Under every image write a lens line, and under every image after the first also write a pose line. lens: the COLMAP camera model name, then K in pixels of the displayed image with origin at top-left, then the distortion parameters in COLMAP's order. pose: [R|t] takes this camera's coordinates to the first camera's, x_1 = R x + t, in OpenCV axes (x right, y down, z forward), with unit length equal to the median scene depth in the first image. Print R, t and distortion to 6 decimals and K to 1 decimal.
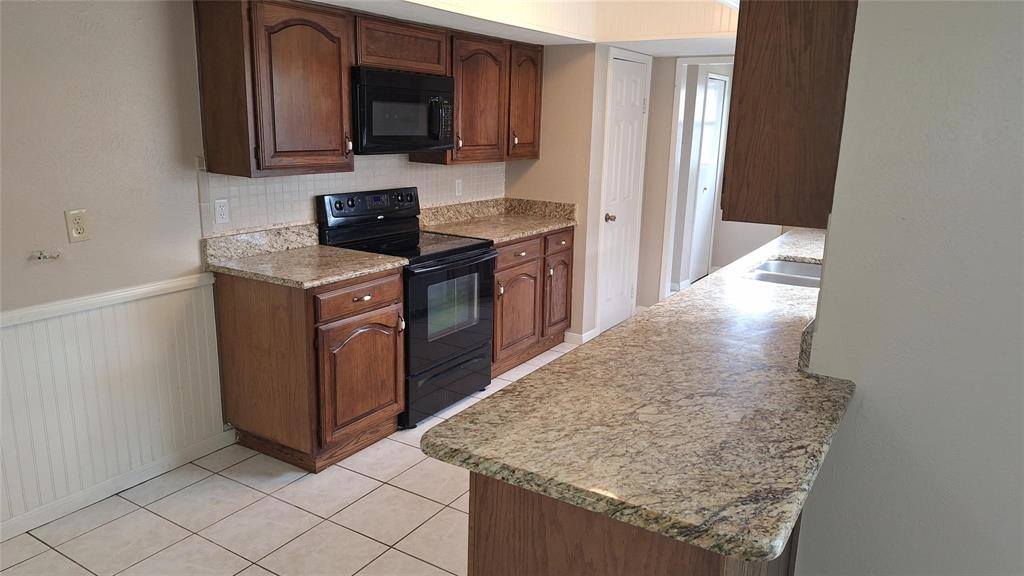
lens RADIAL K [[718.5, 0, 515.8], [0, 718.5, 291.2], [0, 0, 1]] dist [-0.003300, -0.003659]
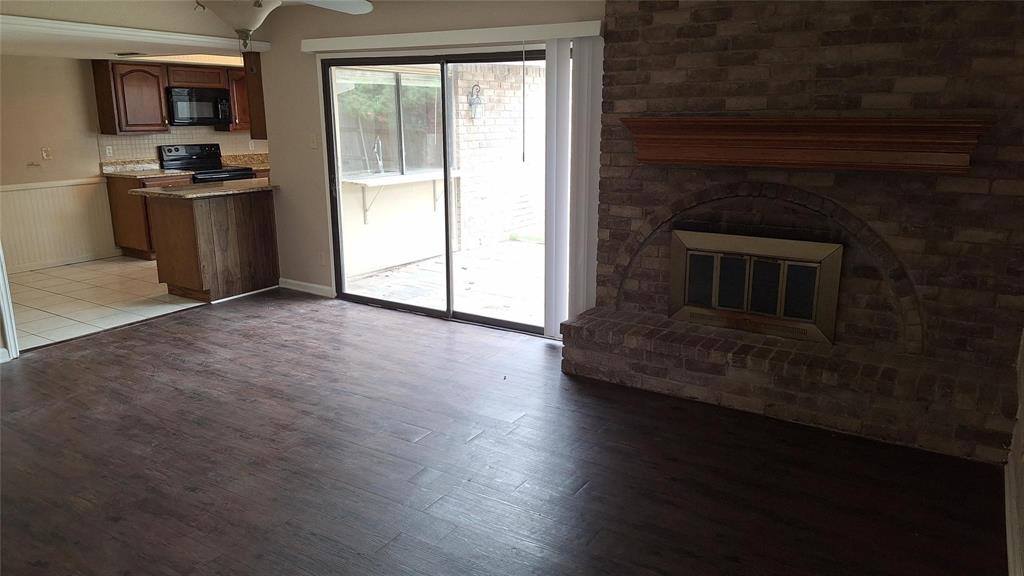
lens RADIAL K [[718.5, 0, 510.3], [0, 718.5, 284.3], [0, 0, 1]] dist [-0.003300, -0.003659]
pose [[0.999654, -0.026288, 0.000499, 0.897303], [0.026285, 0.999644, 0.004645, 0.350568], [-0.000621, -0.004630, 0.999989, -1.359201]]
